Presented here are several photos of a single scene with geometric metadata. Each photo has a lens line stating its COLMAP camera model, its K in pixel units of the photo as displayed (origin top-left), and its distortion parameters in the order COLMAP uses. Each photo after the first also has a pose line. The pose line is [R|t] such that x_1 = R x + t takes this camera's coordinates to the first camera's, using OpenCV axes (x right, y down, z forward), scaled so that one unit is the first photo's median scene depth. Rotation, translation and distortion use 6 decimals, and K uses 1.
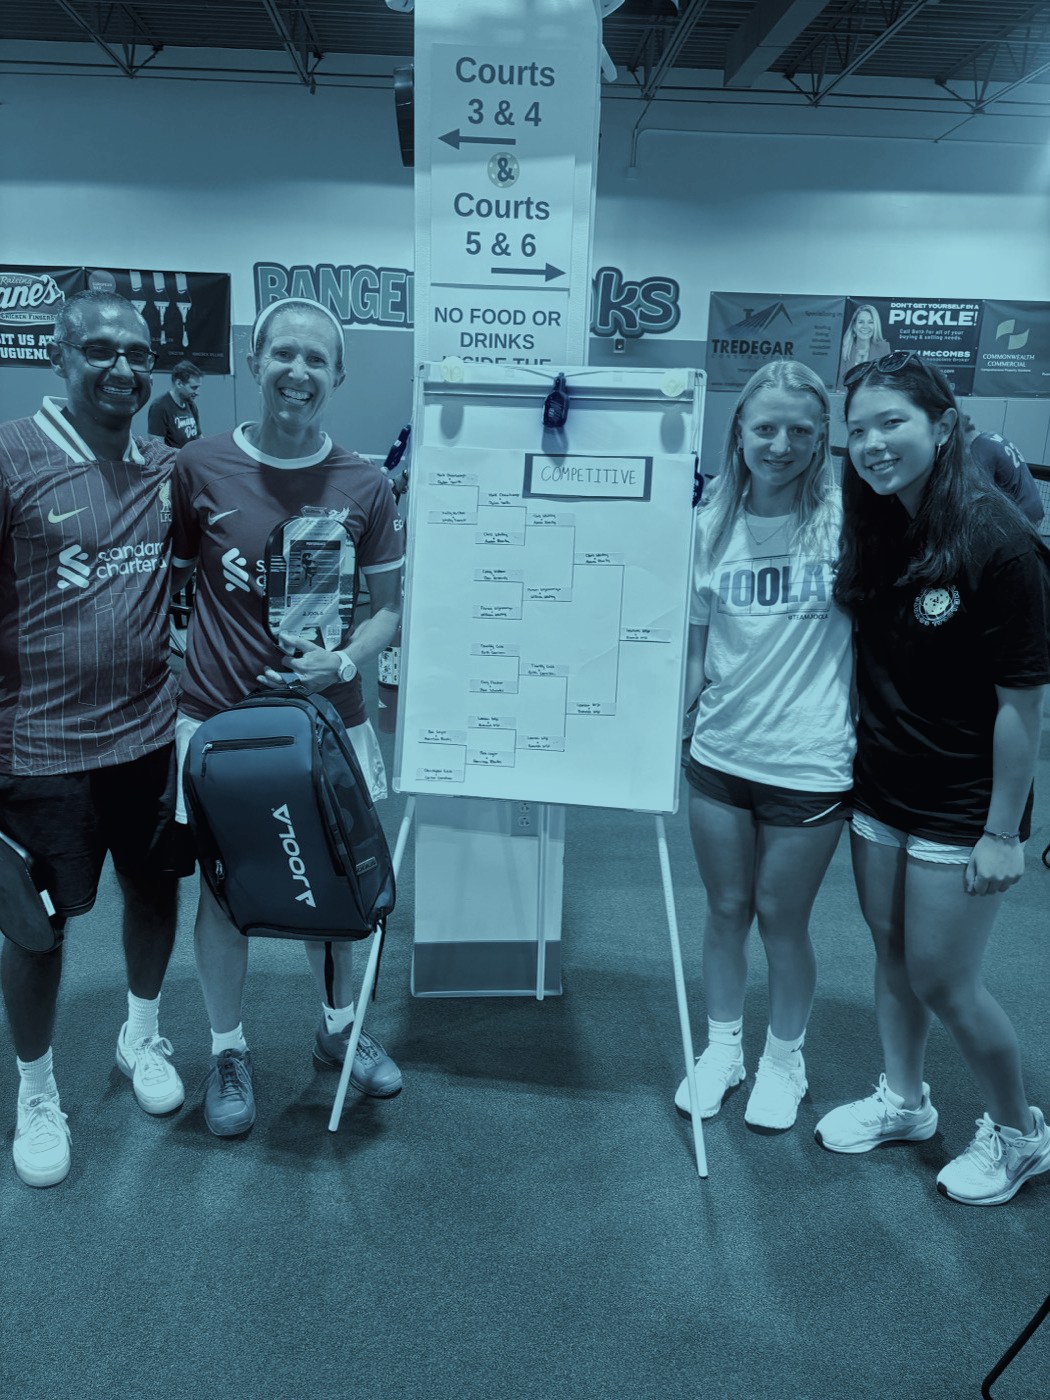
lens RADIAL K [[1121.9, 0, 527.7], [0, 1121.9, 705.9], [0, 0, 1]] dist [0.039172, -0.028177]
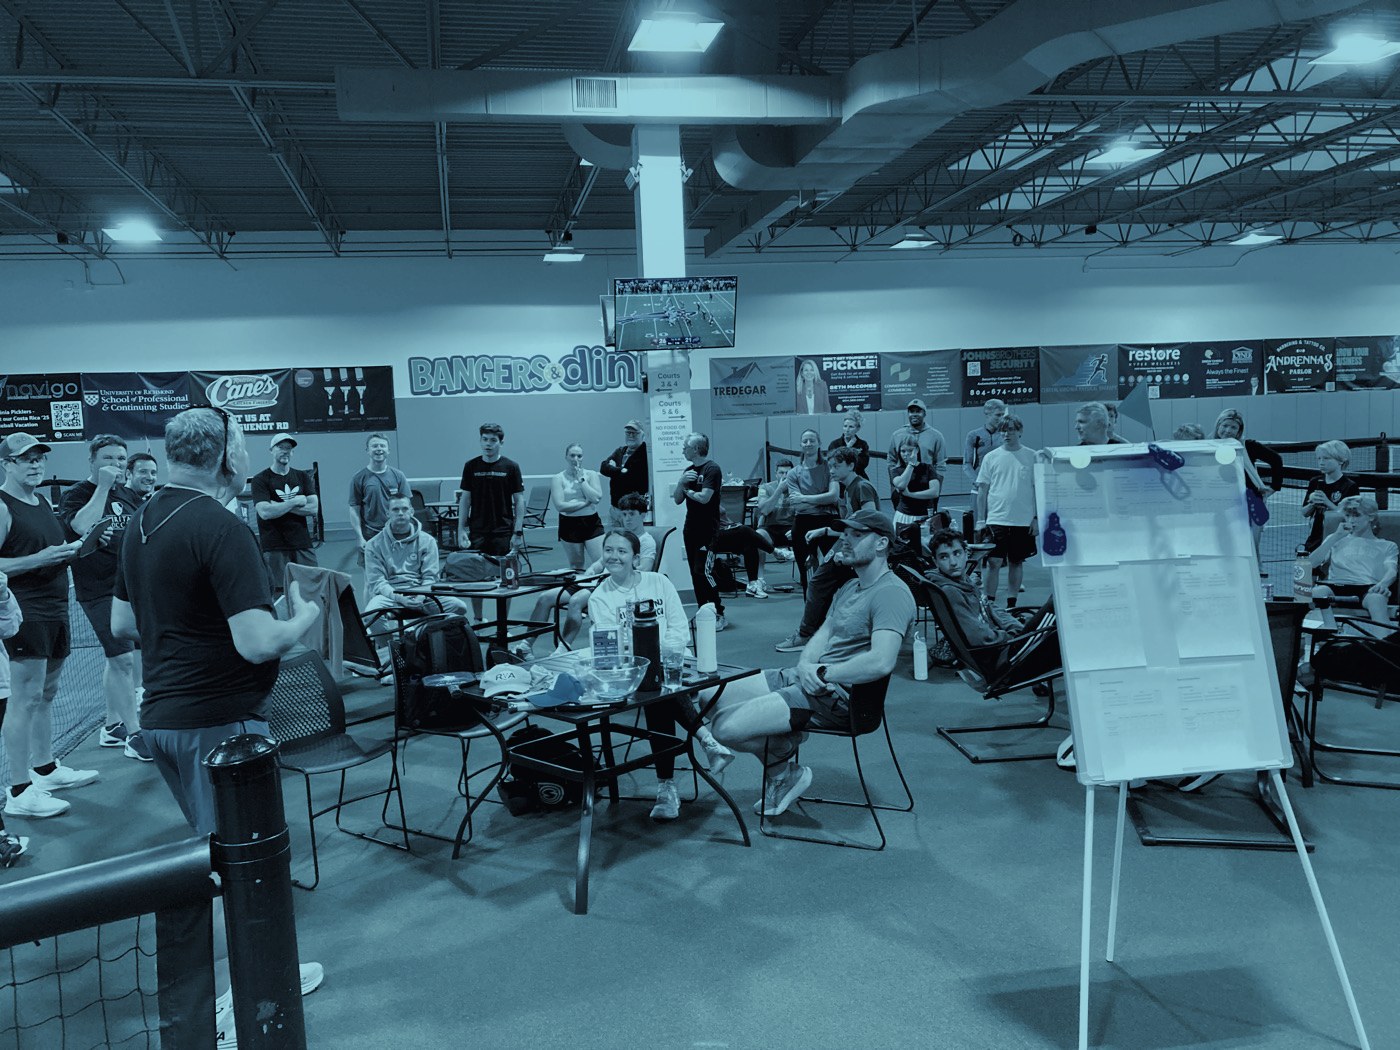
lens RADIAL K [[1121.9, 0, 707.7], [0, 1121.9, 521.8], [0, 0, 1]] dist [0.039172, -0.028177]
pose [[0.986323, -0.081701, 0.143146, -0.080585], [0.105041, 0.980863, -0.163932, 0.108677], [-0.127014, 0.176727, 0.976030, -0.472804]]
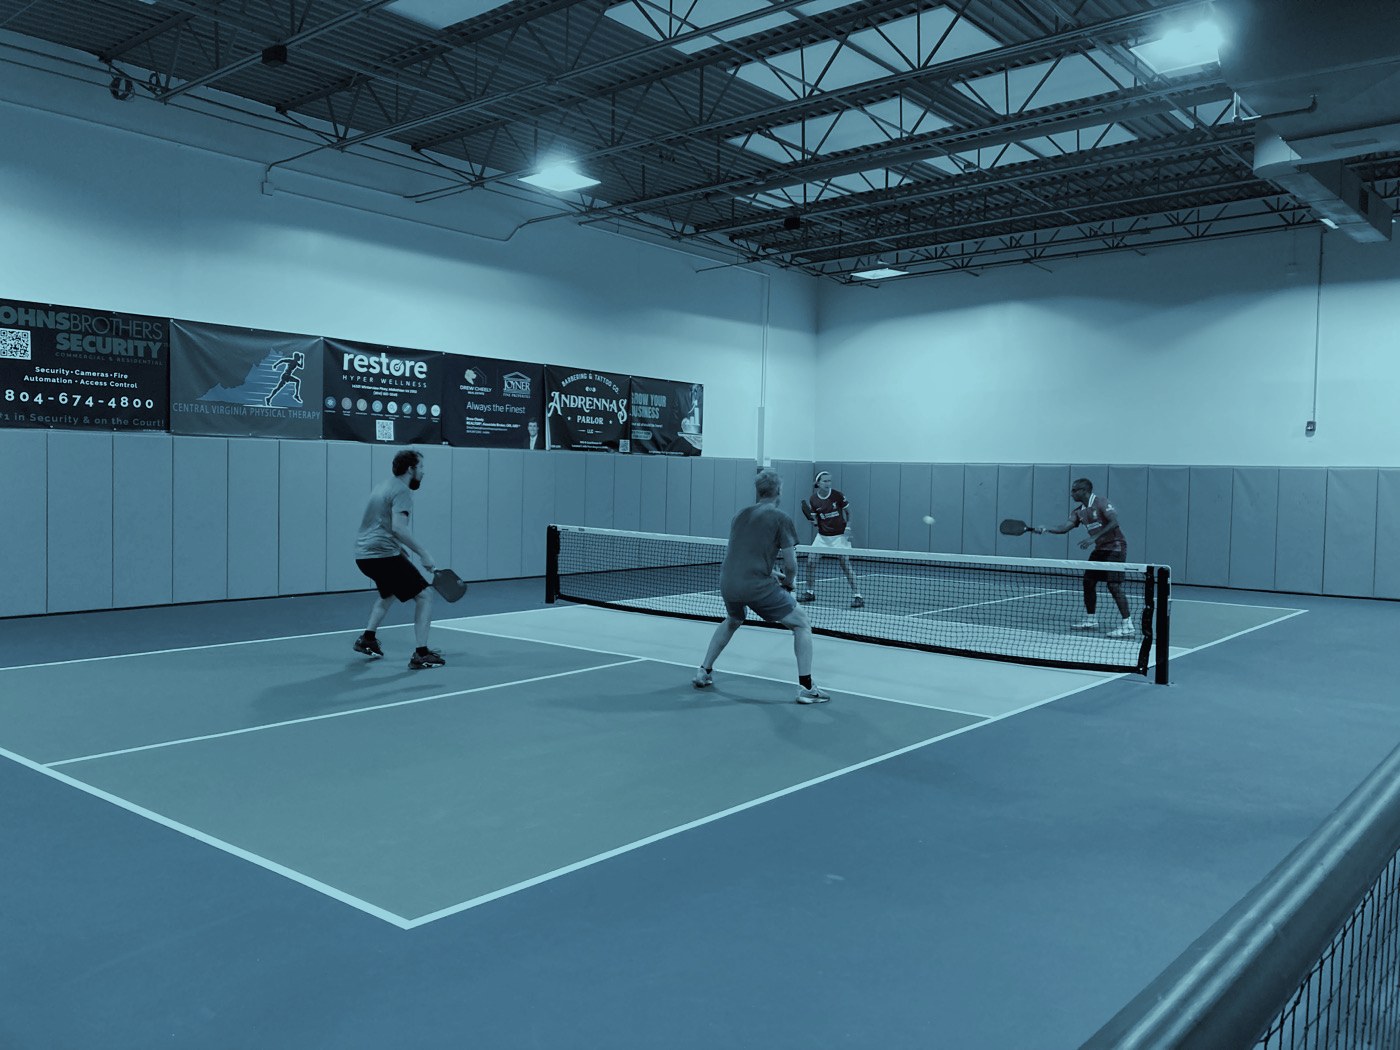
lens RADIAL K [[1121.9, 0, 699.6], [0, 1121.9, 523.3], [0, 0, 1]] dist [0.039172, -0.028177]
pose [[0.672755, -0.043359, 0.738594, 0.291659], [0.186015, 0.976128, -0.112130, -0.048101], [-0.716100, 0.212826, 0.664760, 0.221078]]
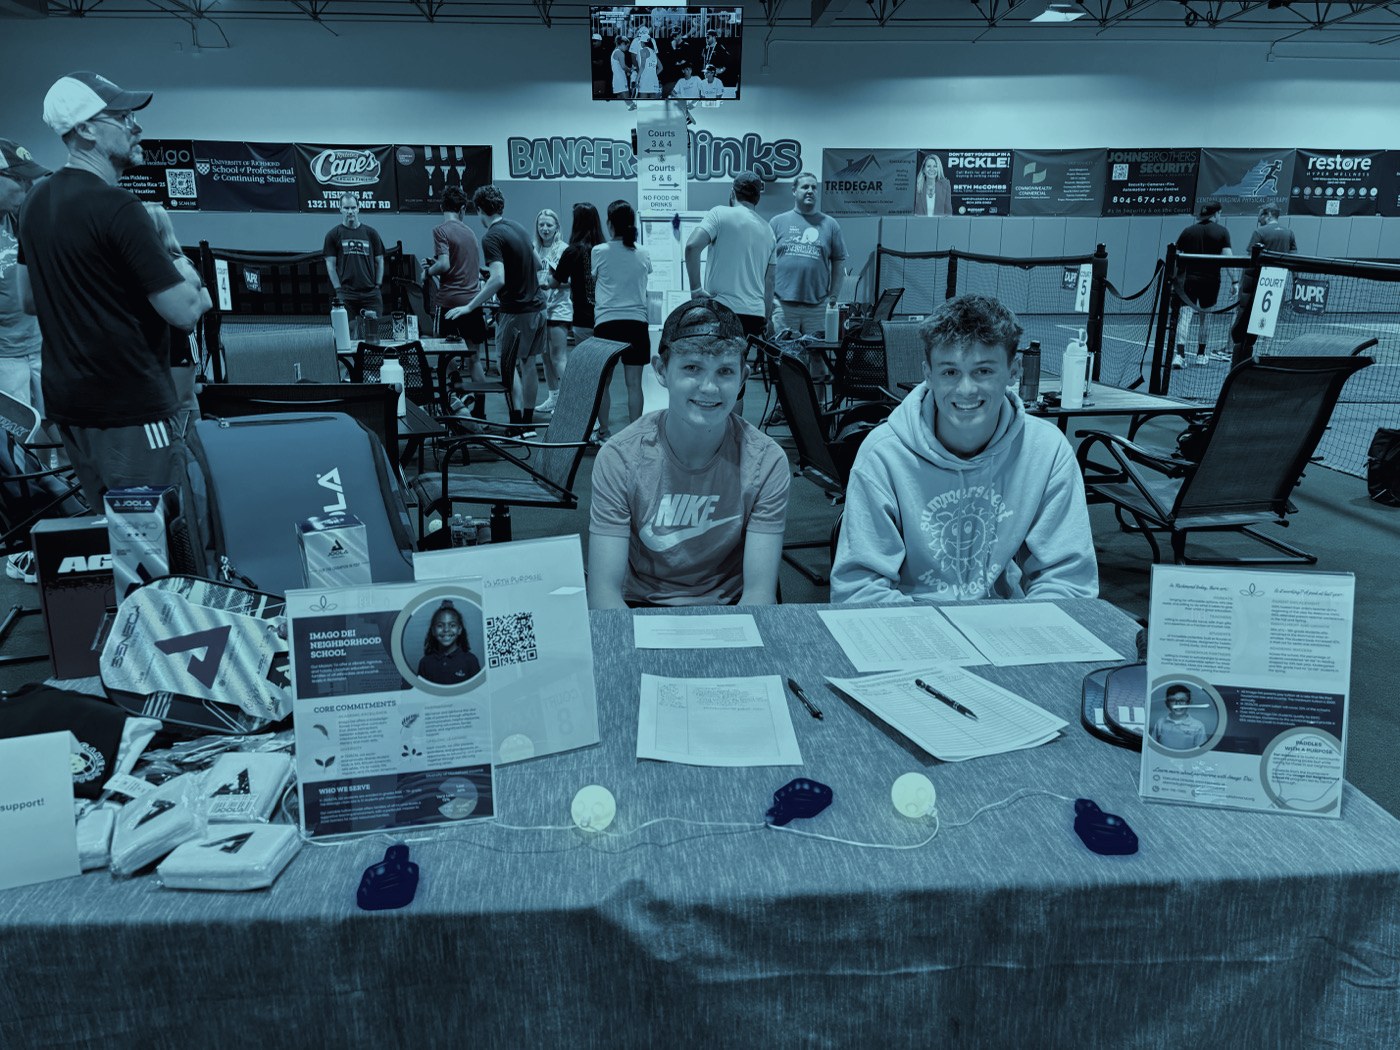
lens RADIAL K [[1068.5, 0, 695.7], [0, 1068.5, 518.3], [0, 0, 1]] dist [0.019423, -0.014101]
pose [[0.999549, -0.019544, -0.022791, 0.022011], [0.019490, 0.999807, -0.002573, 0.107053], [0.022837, 0.002128, 0.999737, -0.374877]]
